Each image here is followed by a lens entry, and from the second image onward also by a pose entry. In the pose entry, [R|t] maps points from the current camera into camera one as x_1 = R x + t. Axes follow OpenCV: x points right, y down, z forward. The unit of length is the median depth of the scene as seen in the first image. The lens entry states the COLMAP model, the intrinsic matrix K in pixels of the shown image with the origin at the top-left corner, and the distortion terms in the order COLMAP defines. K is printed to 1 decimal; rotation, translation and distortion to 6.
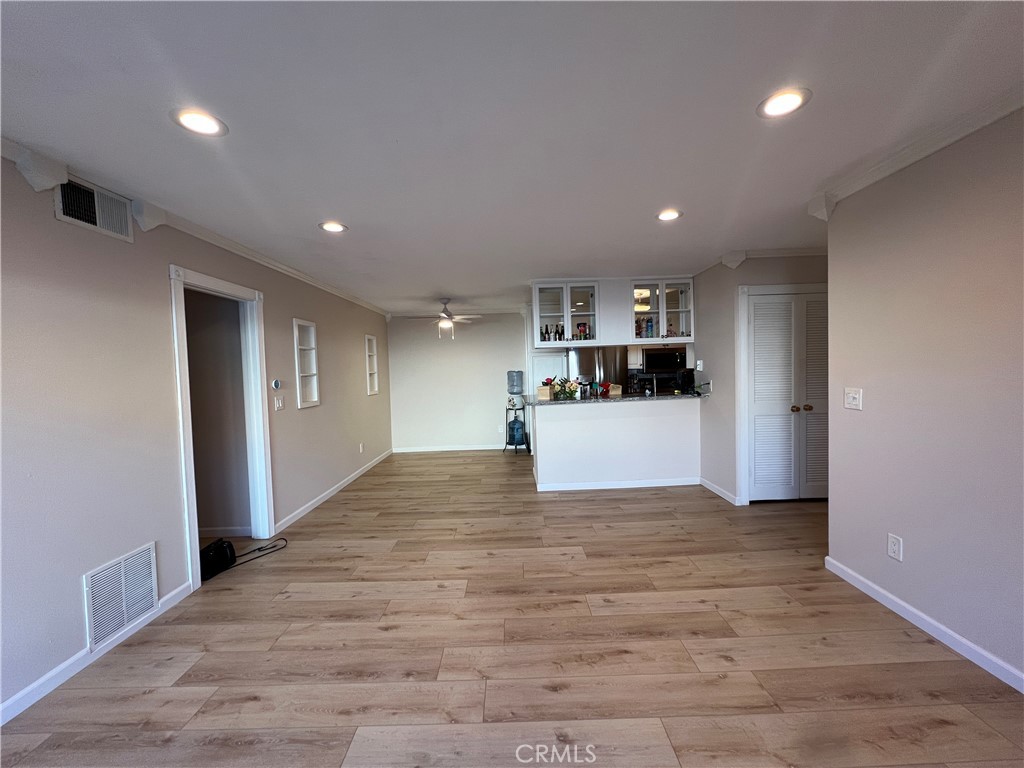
lens RADIAL K [[408.3, 0, 512.9], [0, 408.3, 385.5], [0, 0, 1]] dist [-0.002223, 0.000901]
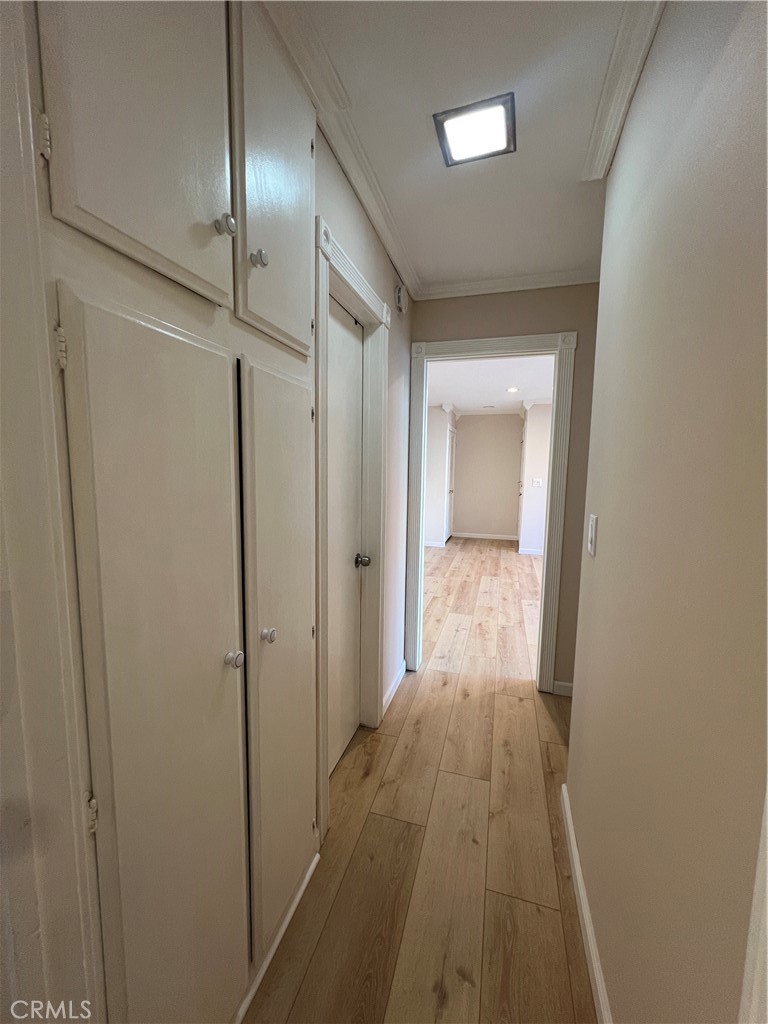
lens RADIAL K [[408.3, 0, 387.8], [0, 408.3, 511.1], [0, 0, 1]] dist [-0.002223, 0.000901]
pose [[0.276301, -0.066261, 0.958784, -1.450245], [0.015021, 0.997796, 0.064628, 0.022057], [-0.960954, -0.003455, 0.276688, 0.884088]]
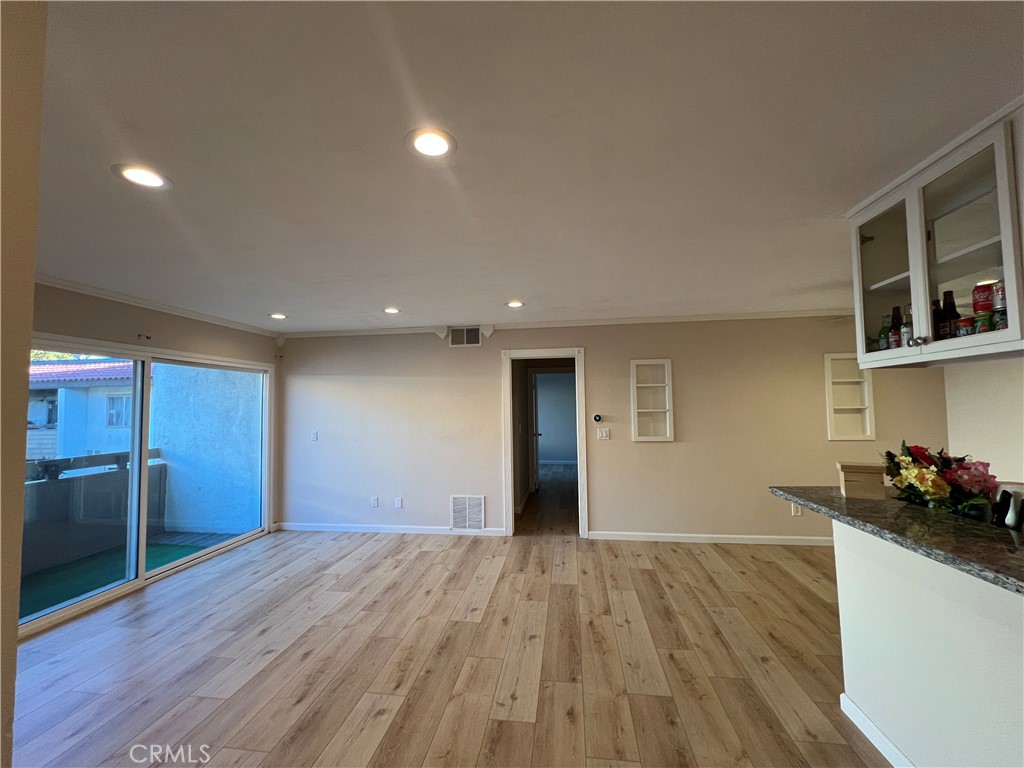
lens RADIAL K [[409.1, 0, 514.4], [0, 409.1, 386.3], [0, 0, 1]] dist [-0.004013, 0.001310]
pose [[-0.137929, -0.011664, -0.990373, 0.752124], [-0.021350, 0.999733, -0.008800, -0.092206], [0.990212, 0.019931, -0.138142, 1.013567]]
